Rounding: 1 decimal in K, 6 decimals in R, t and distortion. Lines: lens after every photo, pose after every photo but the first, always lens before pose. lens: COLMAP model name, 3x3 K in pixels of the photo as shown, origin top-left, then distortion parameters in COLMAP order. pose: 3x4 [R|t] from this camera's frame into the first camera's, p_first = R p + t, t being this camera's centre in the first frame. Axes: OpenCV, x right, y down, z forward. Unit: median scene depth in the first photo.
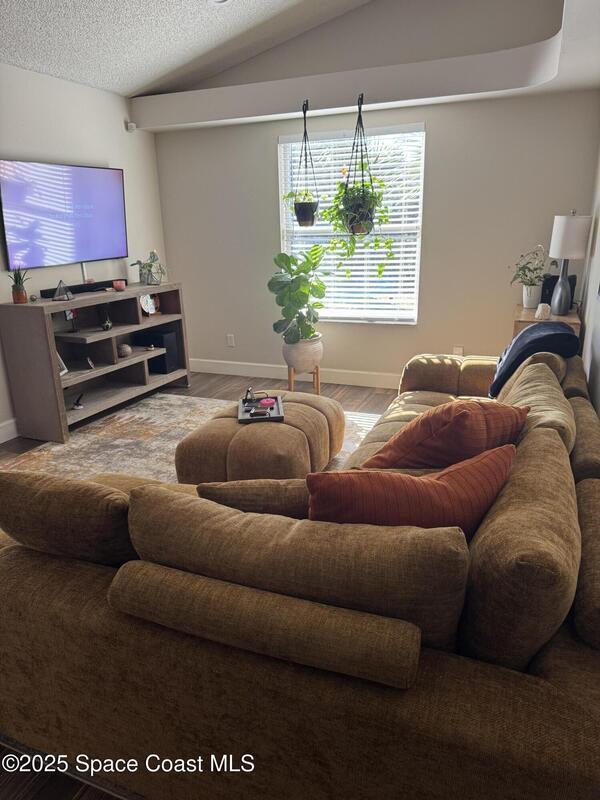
lens RADIAL K [[570.1, 0, 299.8], [0, 570.1, 401.0], [0, 0, 1]] dist [0.029672, -0.011392]
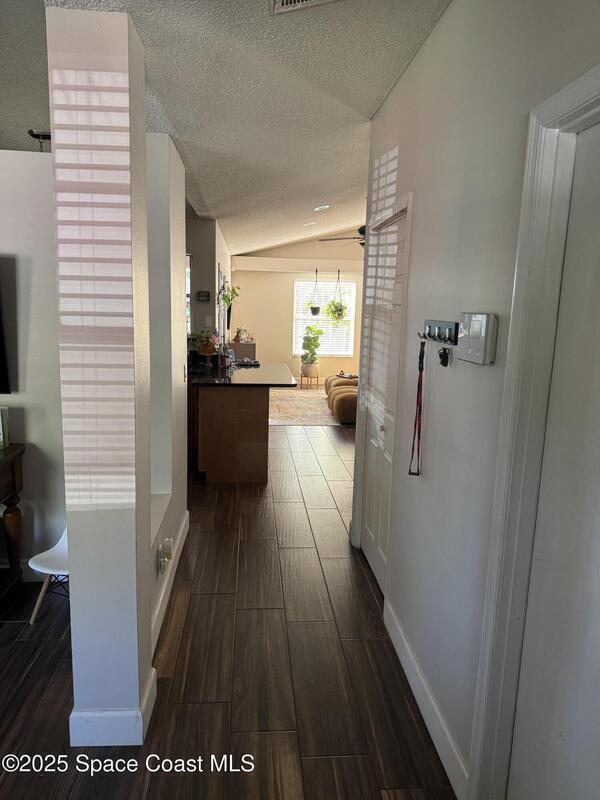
lens RADIAL K [[570.1, 0, 298.5], [0, 570.1, 401.8], [0, 0, 1]] dist [0.029672, -0.011392]
pose [[0.889729, -0.020817, 0.456014, -1.177737], [0.083933, 0.989389, -0.118597, 0.339449], [-0.448706, 0.143794, 0.882035, -1.061604]]
